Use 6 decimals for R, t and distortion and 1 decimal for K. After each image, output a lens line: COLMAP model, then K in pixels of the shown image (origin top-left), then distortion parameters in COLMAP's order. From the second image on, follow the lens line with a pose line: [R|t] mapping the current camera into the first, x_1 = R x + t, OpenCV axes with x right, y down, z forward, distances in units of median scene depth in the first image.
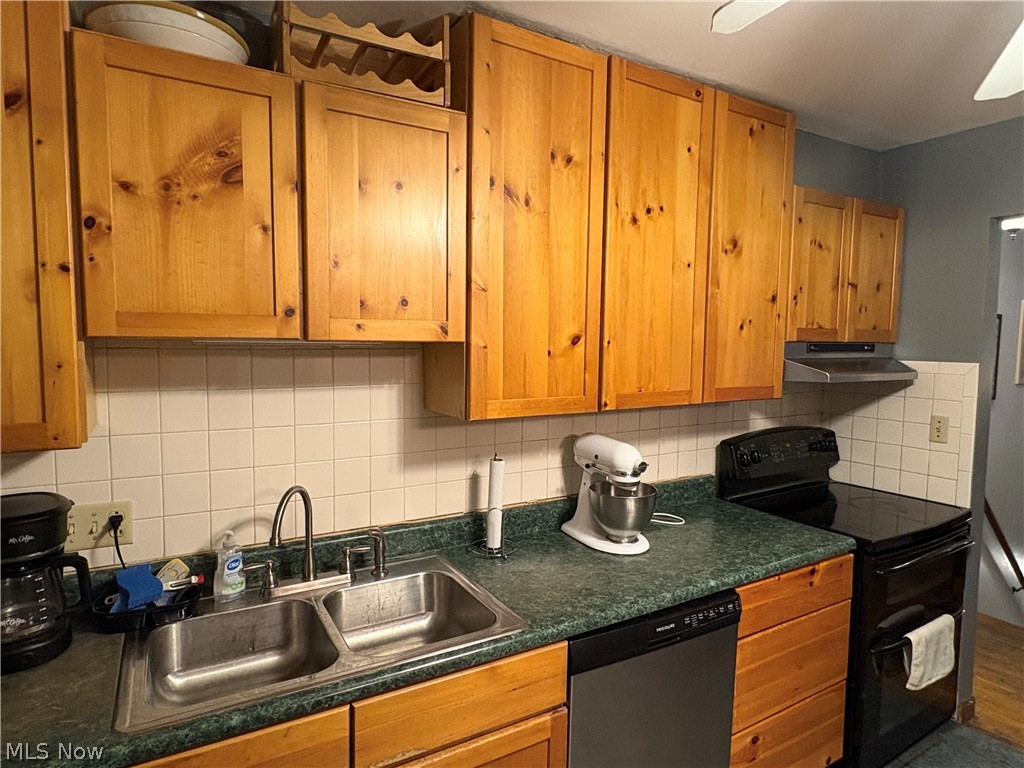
lens RADIAL K [[592.3, 0, 512.0], [0, 592.3, 384.0], [0, 0, 1]] dist [-0.003892, 0.001004]
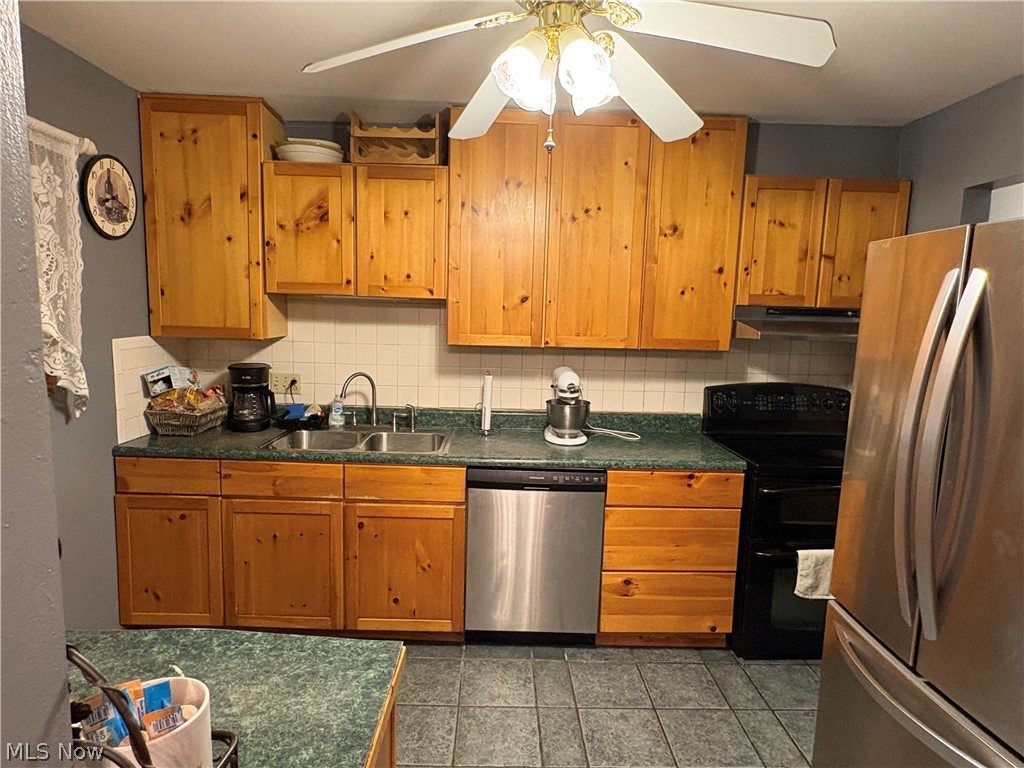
lens RADIAL K [[592.3, 0, 512.0], [0, 592.3, 384.0], [0, 0, 1]] dist [-0.003892, 0.001004]
pose [[0.875045, 0.078085, -0.477702, 0.800378], [-0.055802, 0.996596, 0.060687, 0.052036], [0.480814, -0.026447, 0.876424, -0.371970]]
